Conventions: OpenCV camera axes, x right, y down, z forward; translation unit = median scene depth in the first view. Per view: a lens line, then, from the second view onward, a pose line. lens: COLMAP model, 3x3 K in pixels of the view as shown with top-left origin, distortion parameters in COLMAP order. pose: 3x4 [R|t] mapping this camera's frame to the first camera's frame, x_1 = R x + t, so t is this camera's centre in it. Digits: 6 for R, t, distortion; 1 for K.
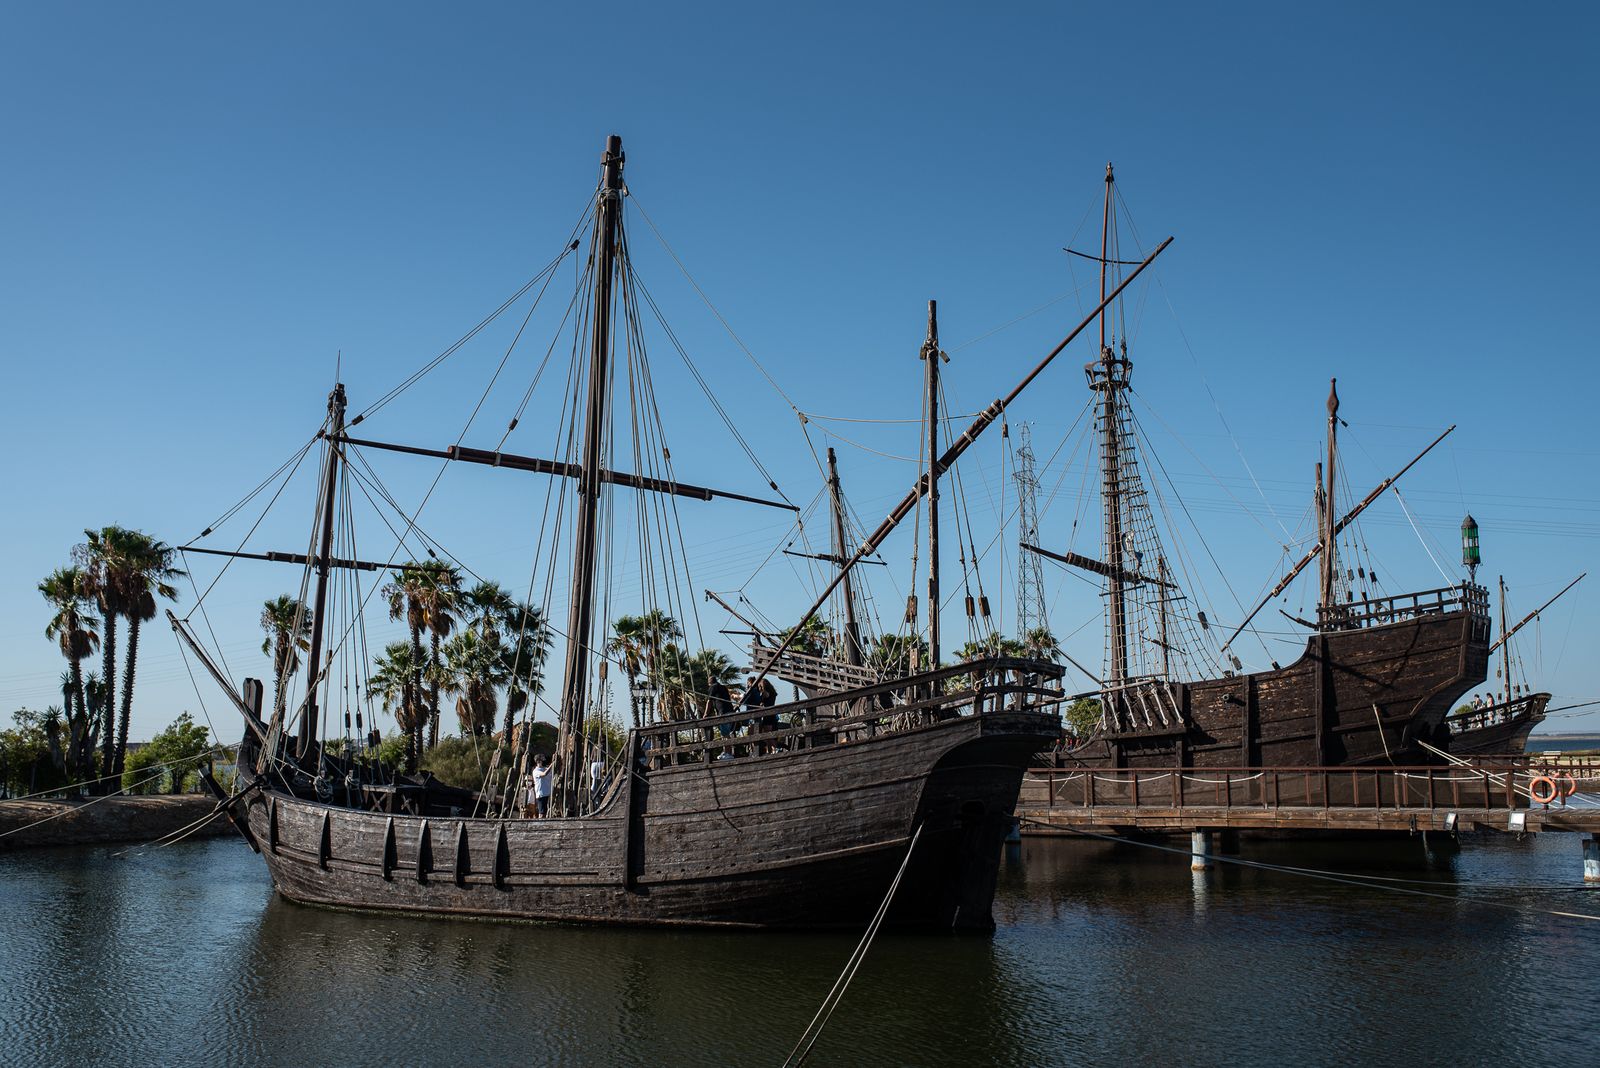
lens RADIAL K [[1554.1, 0, 766.7], [0, 1554.1, 532.3], [0, 0, 1]] dist [-0.039215, -0.004881]
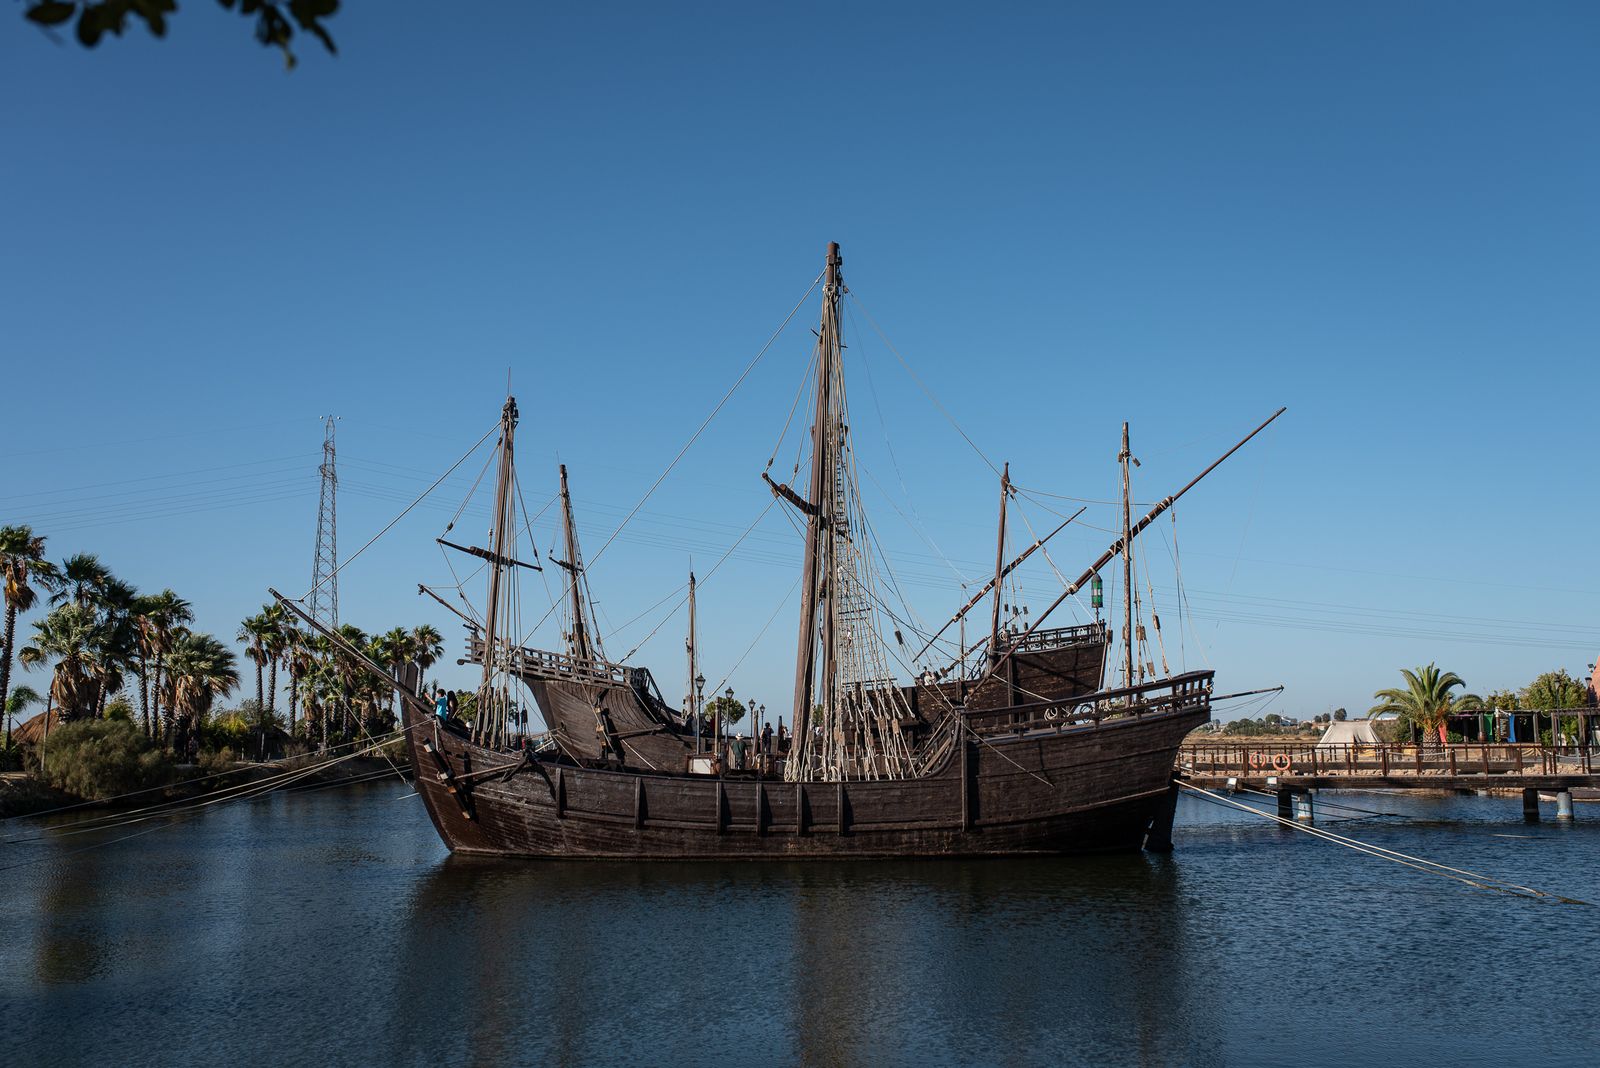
lens RADIAL K [[1554.1, 0, 766.7], [0, 1554.1, 532.3], [0, 0, 1]] dist [-0.039215, -0.004881]
pose [[0.843851, 0.080128, 0.530561, -0.558114], [-0.081196, 0.996469, -0.021349, 0.007278], [-0.530399, -0.025064, 0.847378, -0.031215]]
